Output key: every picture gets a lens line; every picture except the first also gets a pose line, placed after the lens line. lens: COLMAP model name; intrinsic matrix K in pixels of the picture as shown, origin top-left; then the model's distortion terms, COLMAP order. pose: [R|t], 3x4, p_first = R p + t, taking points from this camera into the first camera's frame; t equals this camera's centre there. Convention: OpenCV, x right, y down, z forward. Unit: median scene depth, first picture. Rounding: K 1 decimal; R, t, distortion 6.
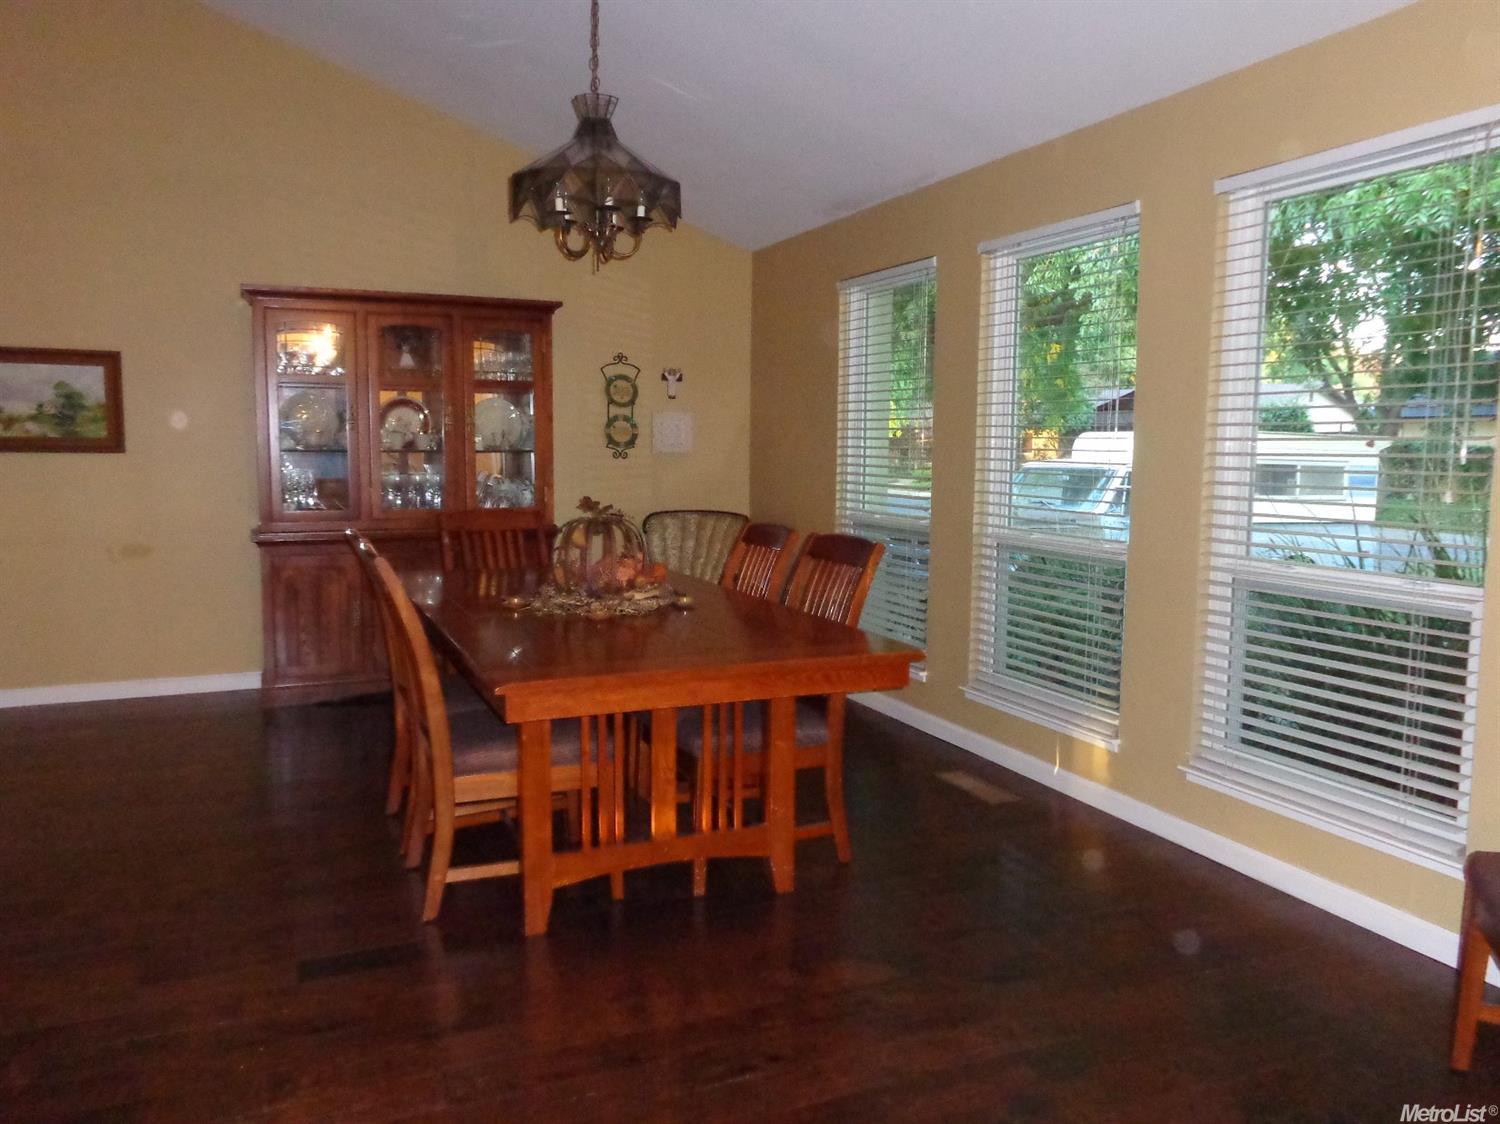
lens RADIAL K [[1133.1, 0, 751.4], [0, 1133.1, 583.5], [0, 0, 1]] dist [-0.006288, -0.003546]
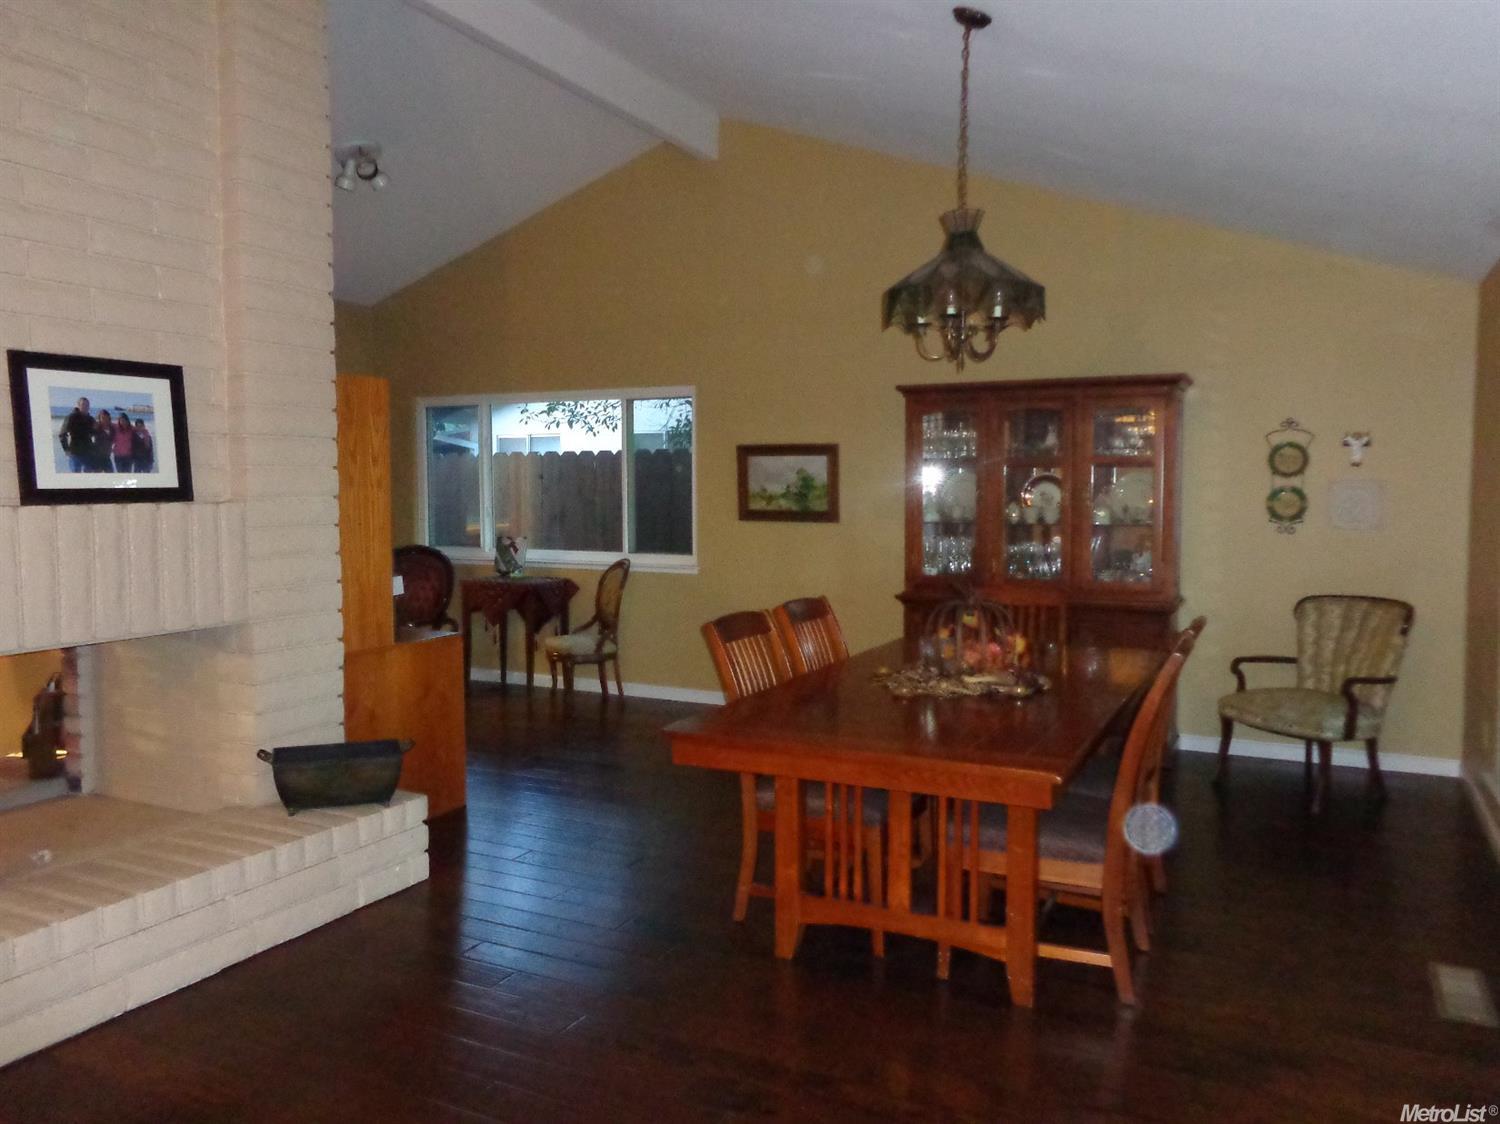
lens RADIAL K [[1144.4, 0, 750.0], [0, 1144.4, 562.0], [0, 0, 1]] dist [-0.004555, -0.002702]
pose [[0.636146, 0.041935, -0.770428, 0.382760], [-0.088929, 0.995852, -0.019224, -0.038656], [0.766427, 0.080743, 0.637237, 0.111234]]
